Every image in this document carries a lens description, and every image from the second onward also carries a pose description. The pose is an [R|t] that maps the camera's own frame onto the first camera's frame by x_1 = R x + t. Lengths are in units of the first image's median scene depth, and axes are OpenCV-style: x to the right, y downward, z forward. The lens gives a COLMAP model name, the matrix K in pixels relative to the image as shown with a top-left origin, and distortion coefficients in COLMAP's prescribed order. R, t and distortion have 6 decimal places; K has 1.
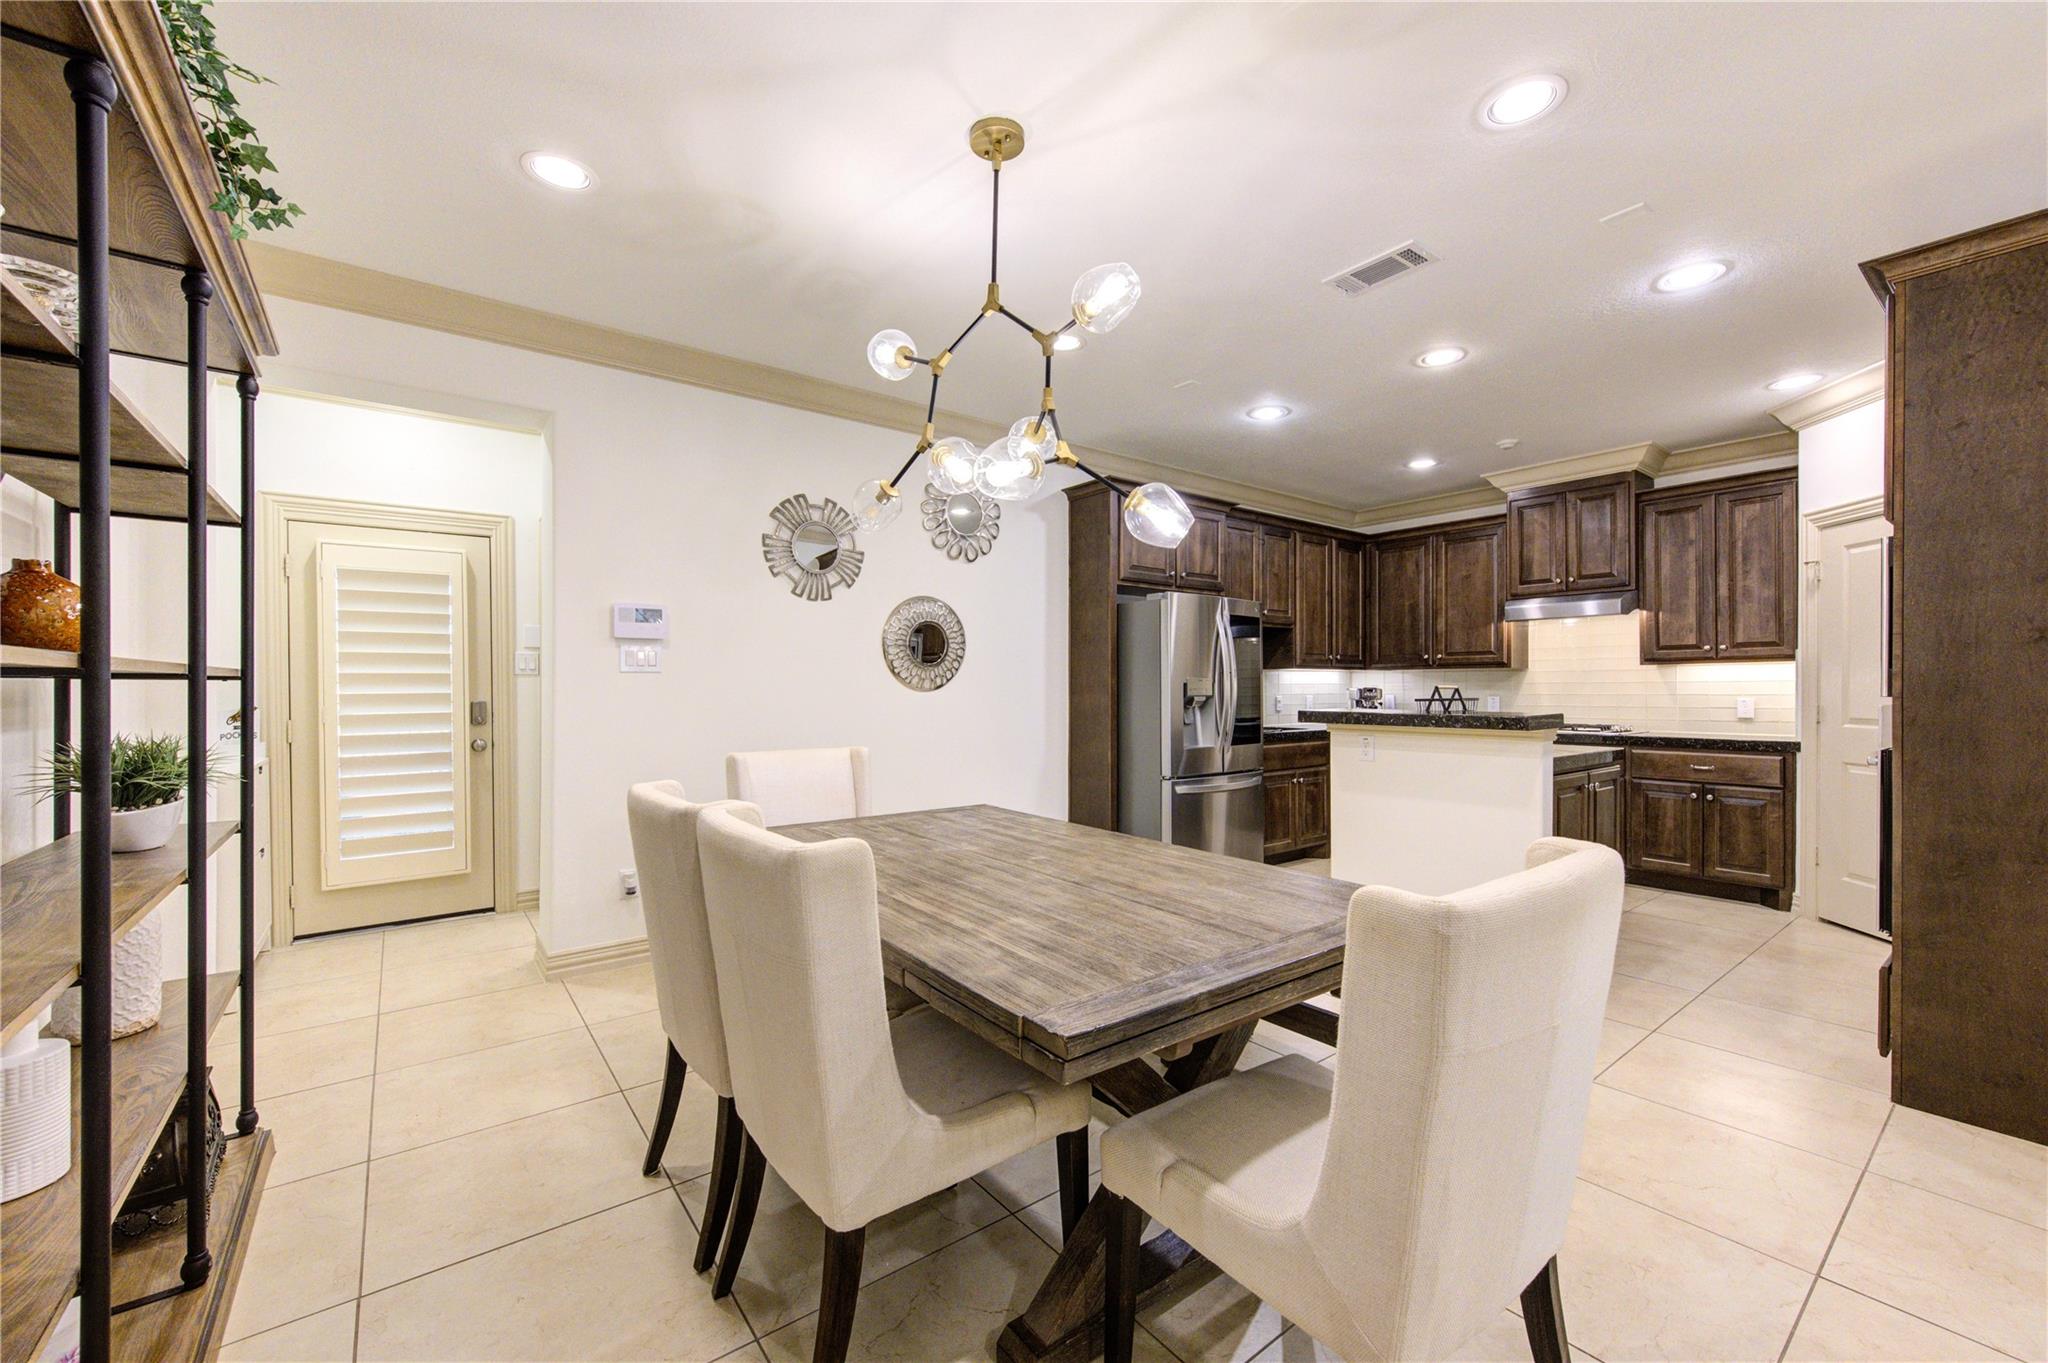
lens RADIAL K [[800.2, 0, 1034.5], [0, 800.2, 688.6], [0, 0, 1]] dist [-0.001127, -0.000303]
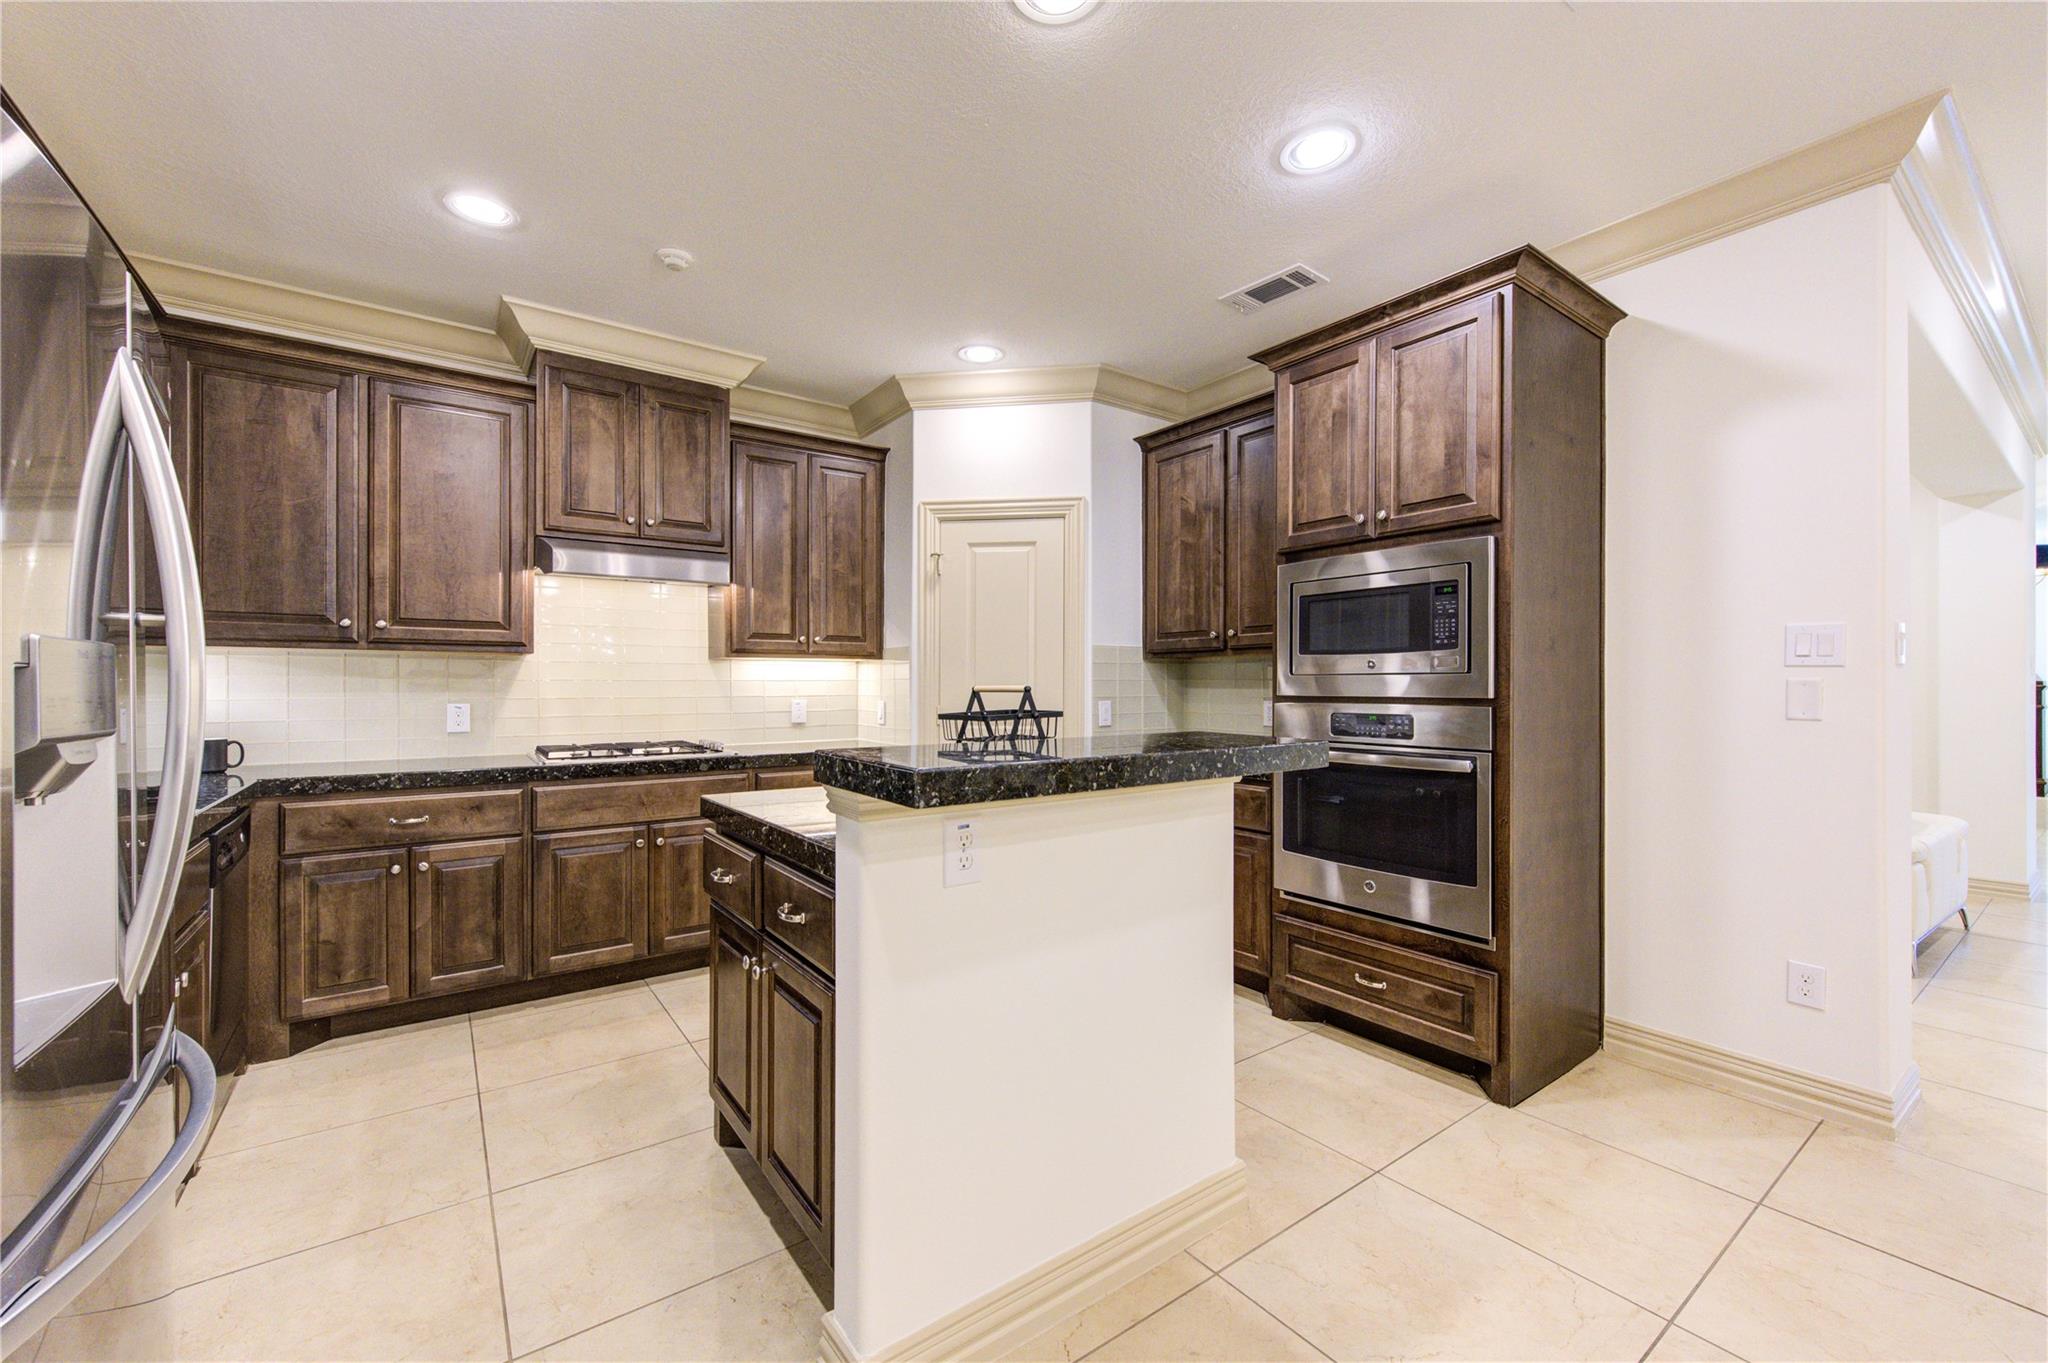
lens RADIAL K [[800.2, 0, 1012.0], [0, 800.2, 686.3], [0, 0, 1]] dist [-0.001127, -0.000303]
pose [[0.018177, 0.001055, 0.999834, 0.030756], [-0.000035, 0.999999, -0.001054, -0.002433], [-0.999835, -0.000016, 0.018177, 0.808677]]
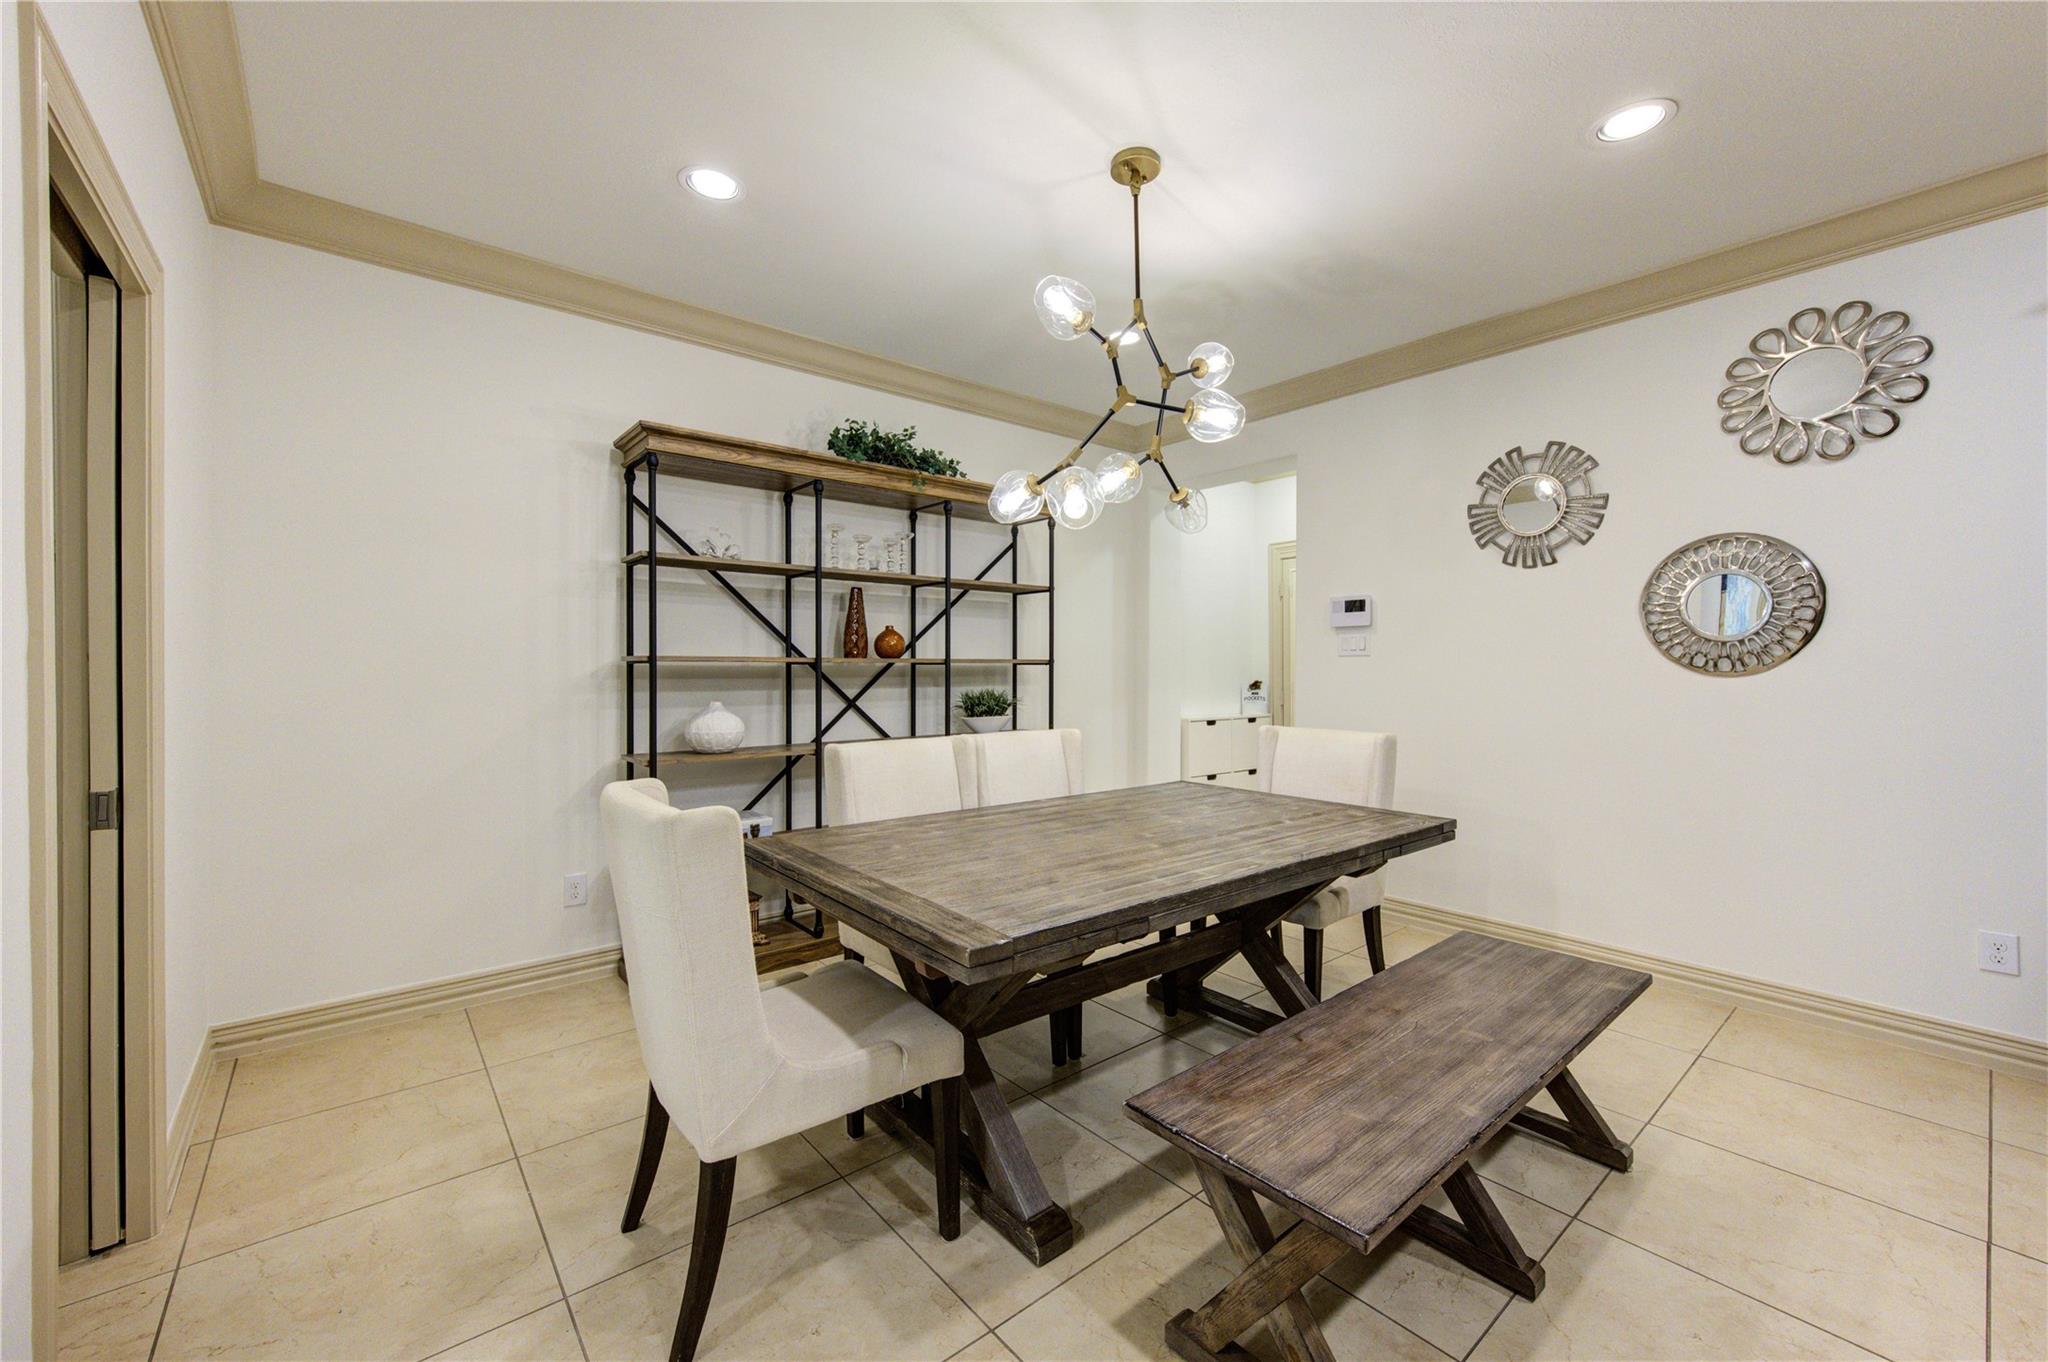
lens RADIAL K [[800.2, 0, 1022.9], [0, 800.2, 672.4], [0, 0, 1]] dist [-0.001127, -0.000303]
pose [[0.032206, 0.010392, -0.999427, 0.491094], [-0.005224, 0.999934, 0.010229, -0.003667], [0.999468, 0.004892, 0.032259, 0.377627]]
